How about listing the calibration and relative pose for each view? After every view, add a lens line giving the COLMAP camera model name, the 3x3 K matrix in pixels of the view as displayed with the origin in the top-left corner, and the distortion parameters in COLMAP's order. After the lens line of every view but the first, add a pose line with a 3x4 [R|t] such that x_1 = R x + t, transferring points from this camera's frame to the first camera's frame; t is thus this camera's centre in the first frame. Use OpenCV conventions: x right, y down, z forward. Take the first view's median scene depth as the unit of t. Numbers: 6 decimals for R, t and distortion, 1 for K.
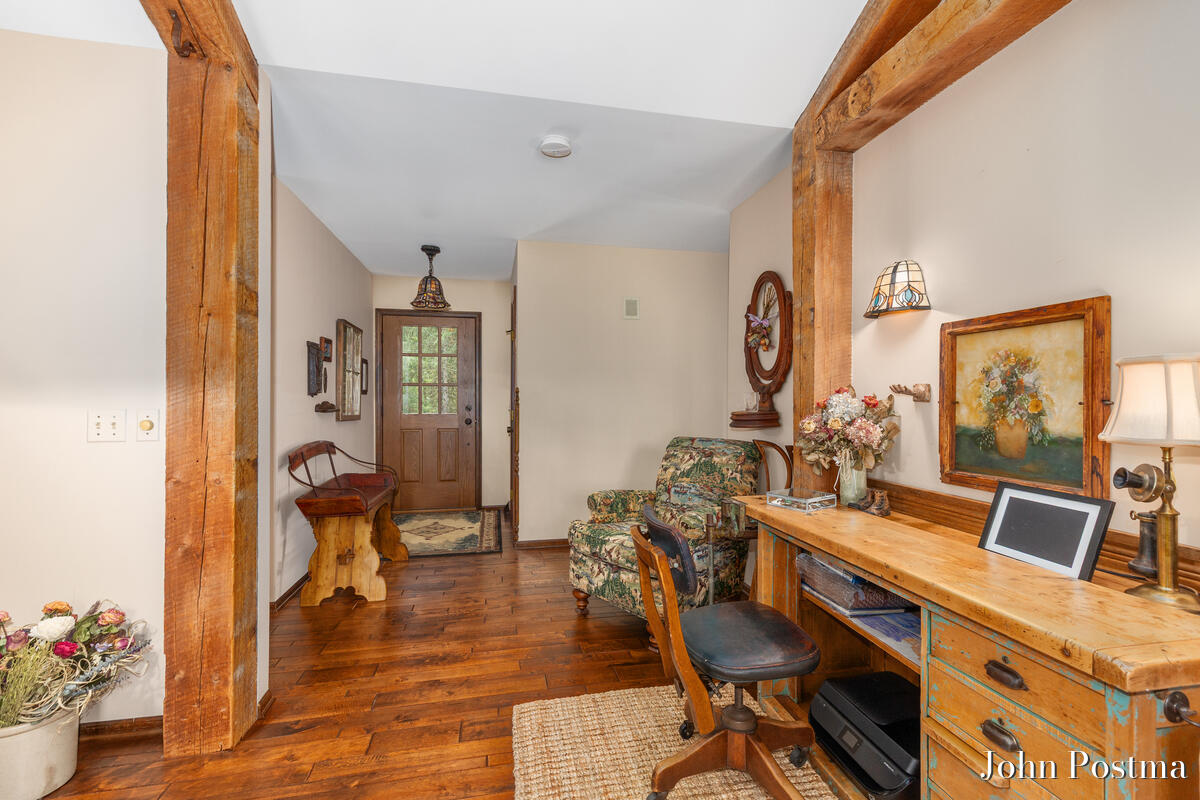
lens RADIAL K [[540.5, 0, 600.9], [0, 540.5, 396.9], [0, 0, 1]] dist [0.007812, -0.000849]
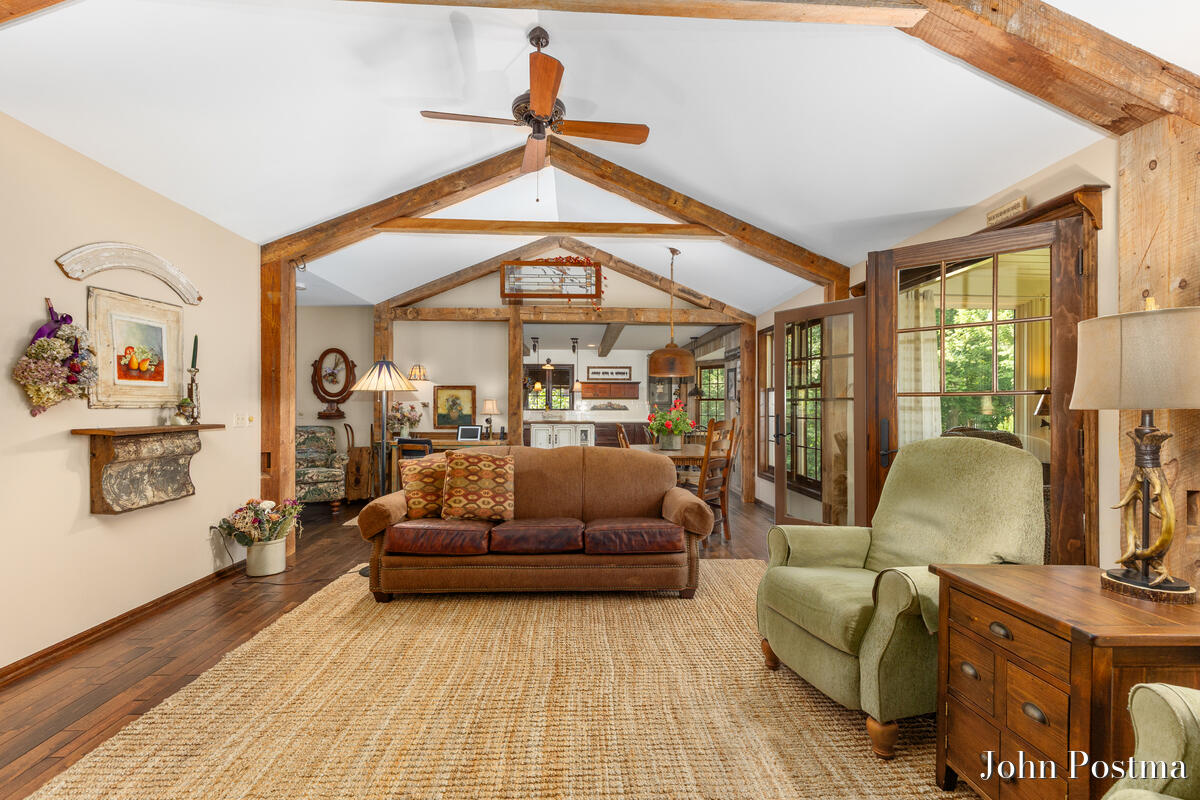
lens RADIAL K [[582.0, 0, 599.5], [0, 582.0, 406.3], [0, 0, 1]] dist [0.001599, 0.000201]
pose [[0.155516, 0.007711, 0.987803, -3.089756], [-0.006697, 0.999955, -0.006751, 0.023332], [-0.987811, -0.005566, 0.155560, -0.710503]]
